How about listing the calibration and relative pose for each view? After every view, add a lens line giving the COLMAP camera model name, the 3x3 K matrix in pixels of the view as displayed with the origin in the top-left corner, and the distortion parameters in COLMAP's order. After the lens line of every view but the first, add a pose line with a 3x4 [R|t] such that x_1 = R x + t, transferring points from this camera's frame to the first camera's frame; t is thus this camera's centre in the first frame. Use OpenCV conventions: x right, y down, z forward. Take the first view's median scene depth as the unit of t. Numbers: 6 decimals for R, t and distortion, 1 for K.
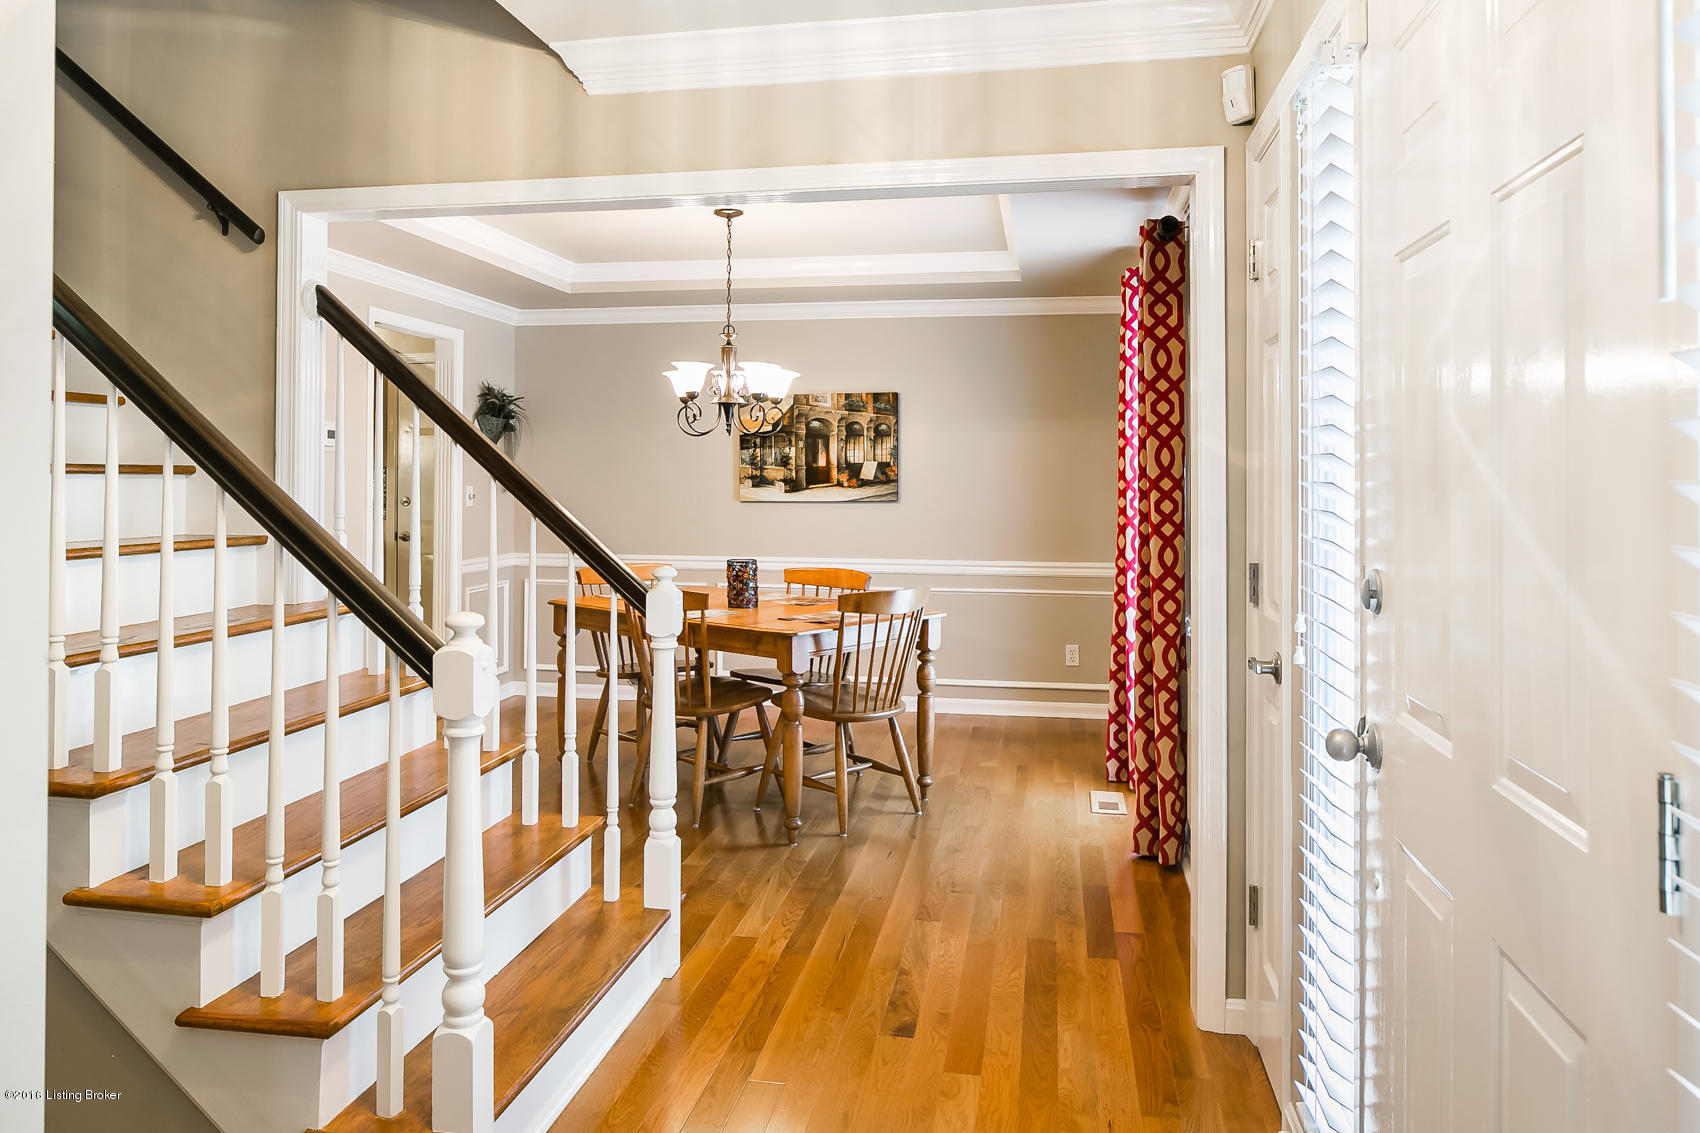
lens RADIAL K [[1149.3, 0, 845.5], [0, 1149.3, 473.7], [0, 0, 1]] dist [-0.003091, -0.002760]
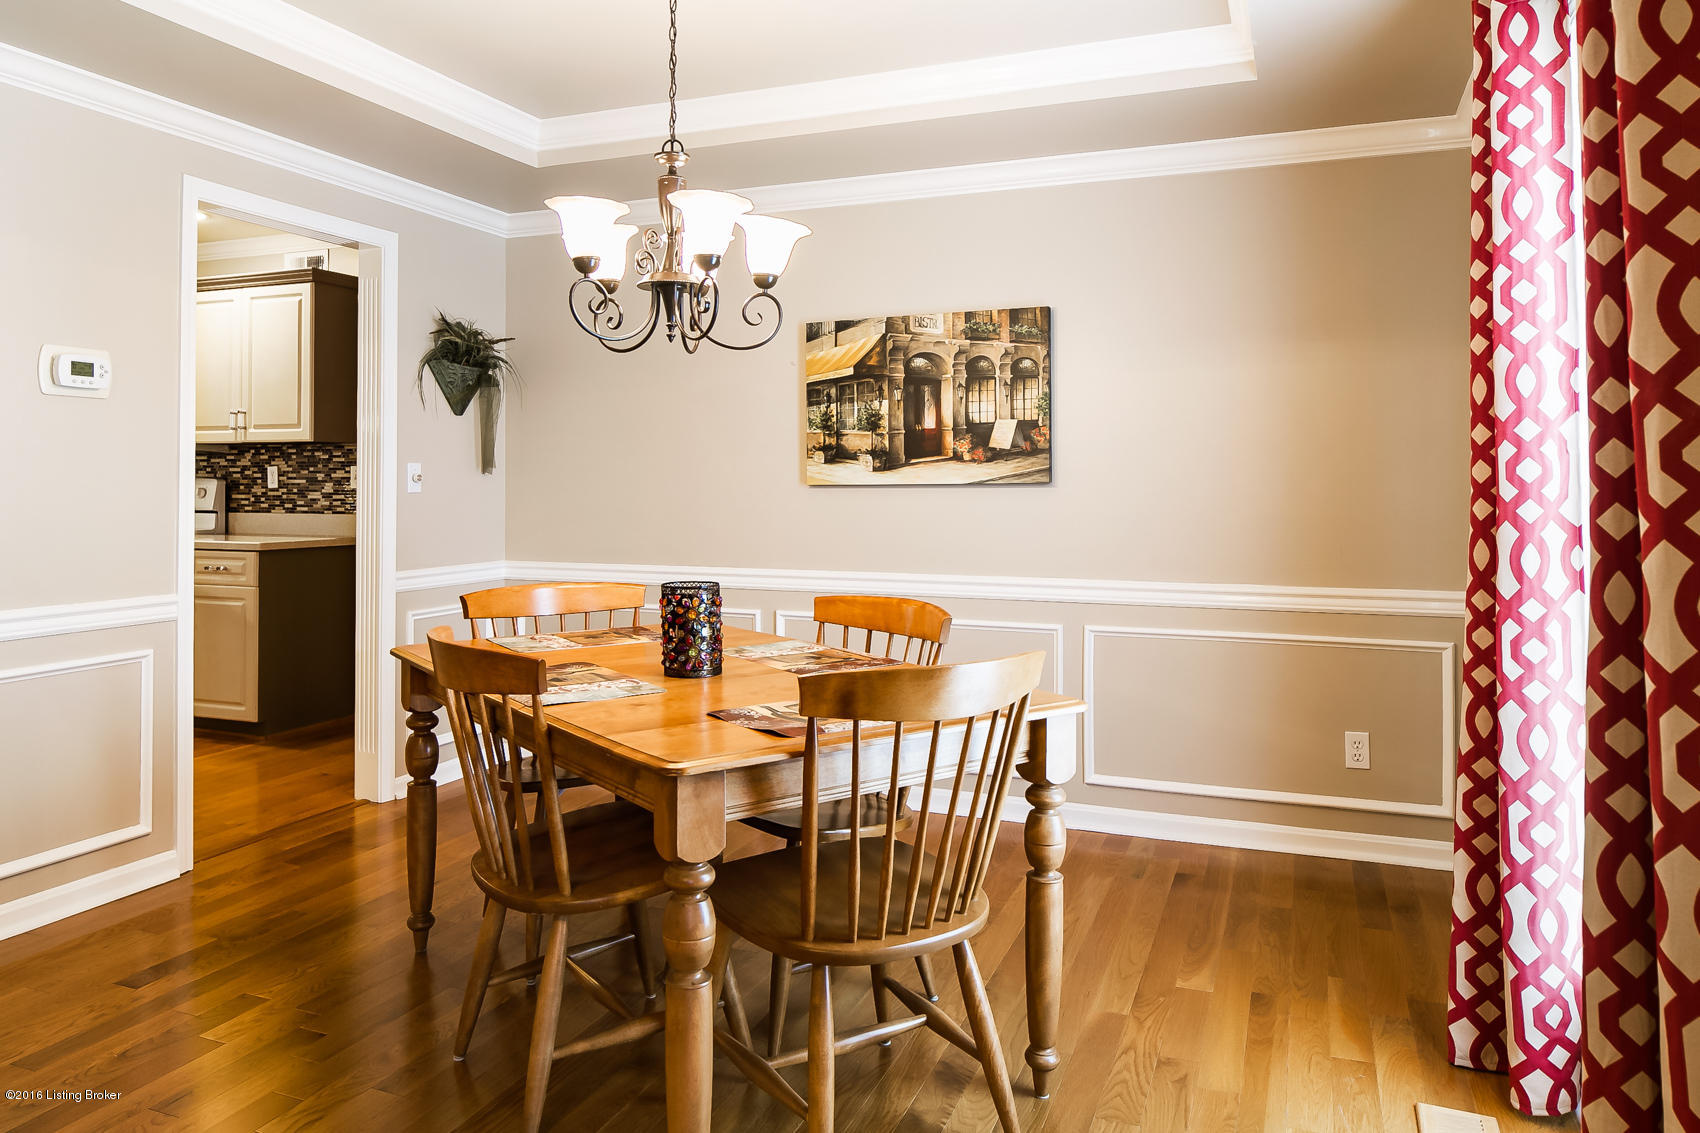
lens RADIAL K [[1149.3, 0, 845.5], [0, 1149.3, 473.7], [0, 0, 1]] dist [-0.003091, -0.002760]
pose [[0.979068, -0.004840, -0.203474, 0.062915], [0.004044, 0.999982, -0.004329, 0.020770], [0.203491, 0.003416, 0.979071, 0.375954]]
